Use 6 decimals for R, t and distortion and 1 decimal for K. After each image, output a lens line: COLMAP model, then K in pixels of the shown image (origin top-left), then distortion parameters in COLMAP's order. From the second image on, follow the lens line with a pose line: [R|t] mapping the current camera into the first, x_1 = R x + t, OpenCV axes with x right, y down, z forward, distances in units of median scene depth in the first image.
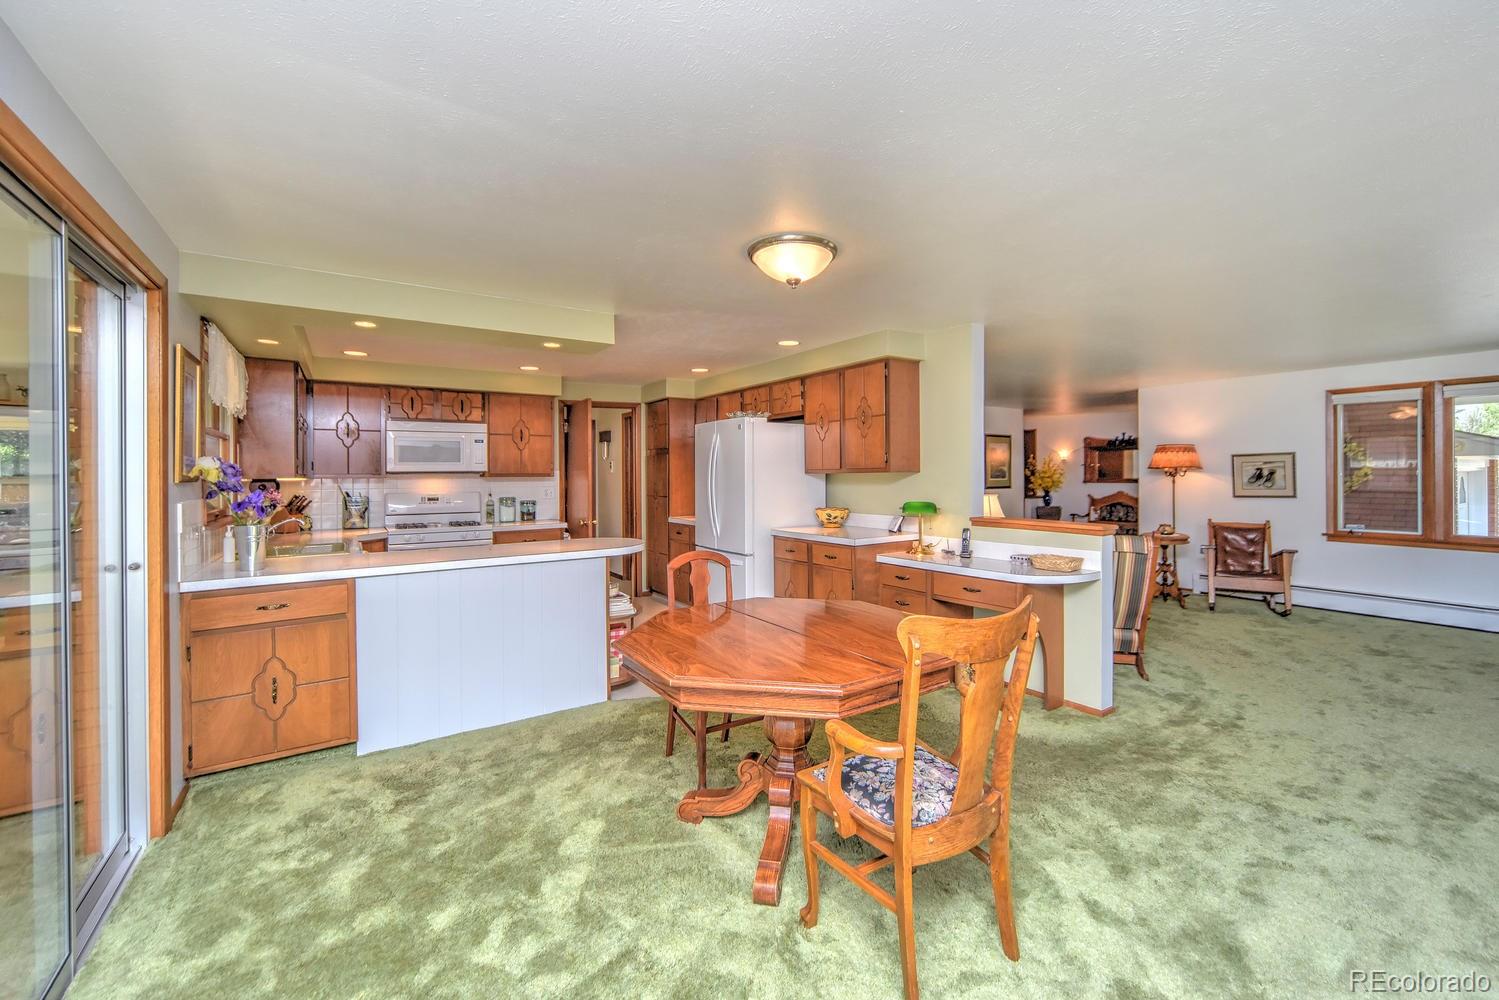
lens RADIAL K [[627.0, 0, 763.4], [0, 627.0, 461.5], [0, 0, 1]] dist [-0.000408, -0.000137]
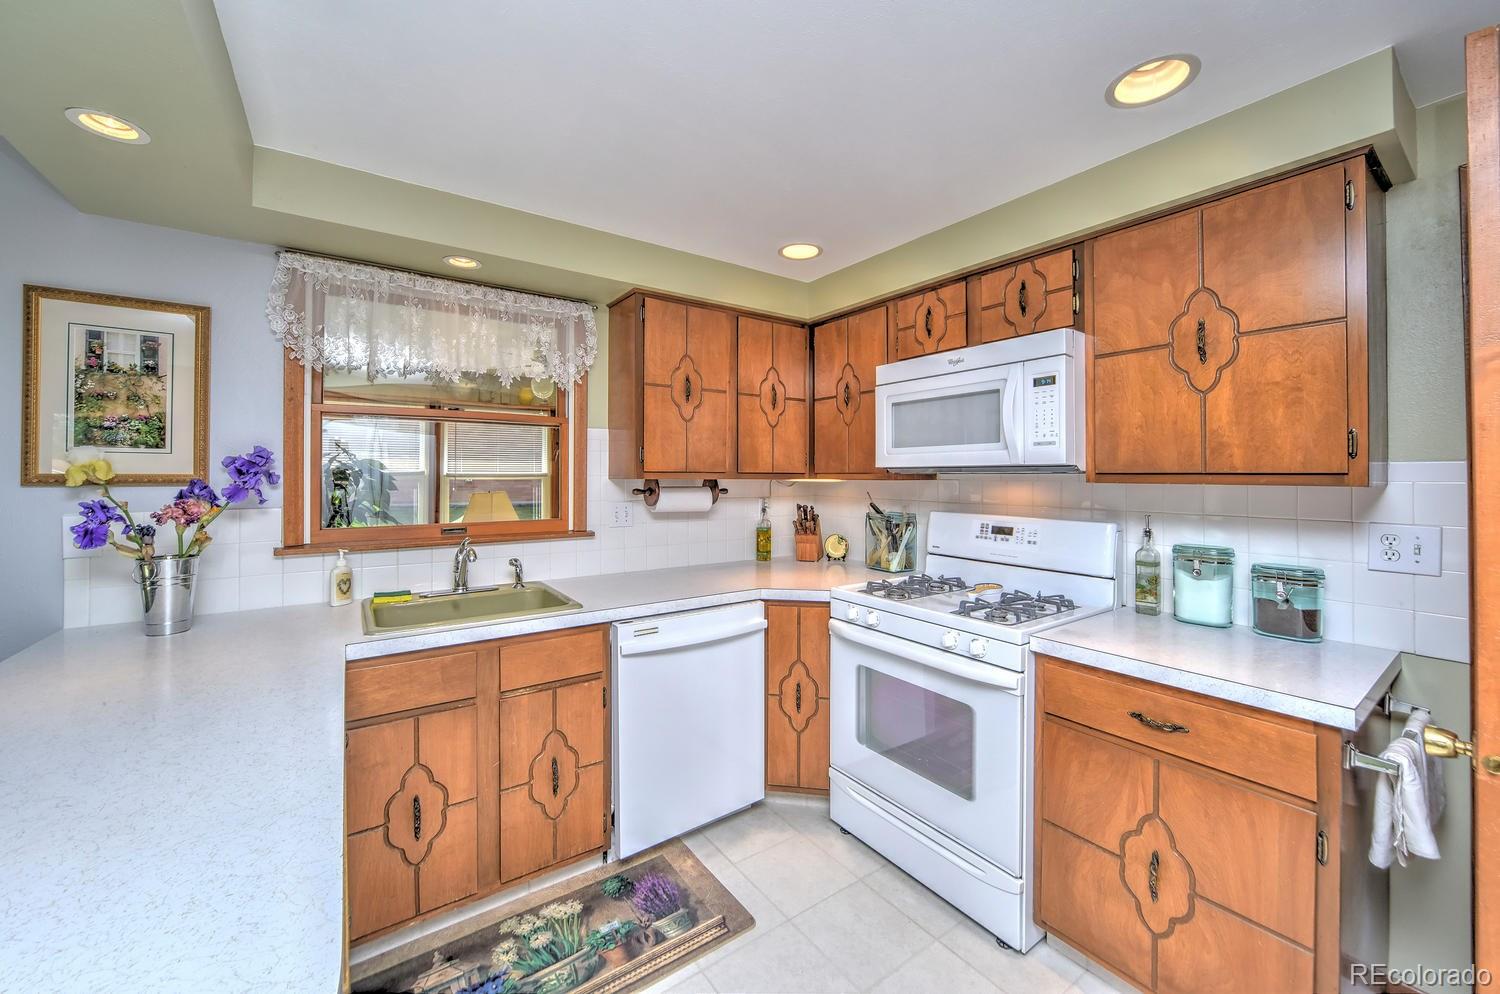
lens RADIAL K [[572.5, 0, 753.6], [0, 572.5, 477.1], [0, 0, 1]] dist [-0.007362, 0.000454]
pose [[0.024387, 0.008333, -0.999668, -0.128180], [0.015478, 0.999842, 0.008712, 0.015820], [0.999583, -0.015686, 0.024254, 0.793291]]
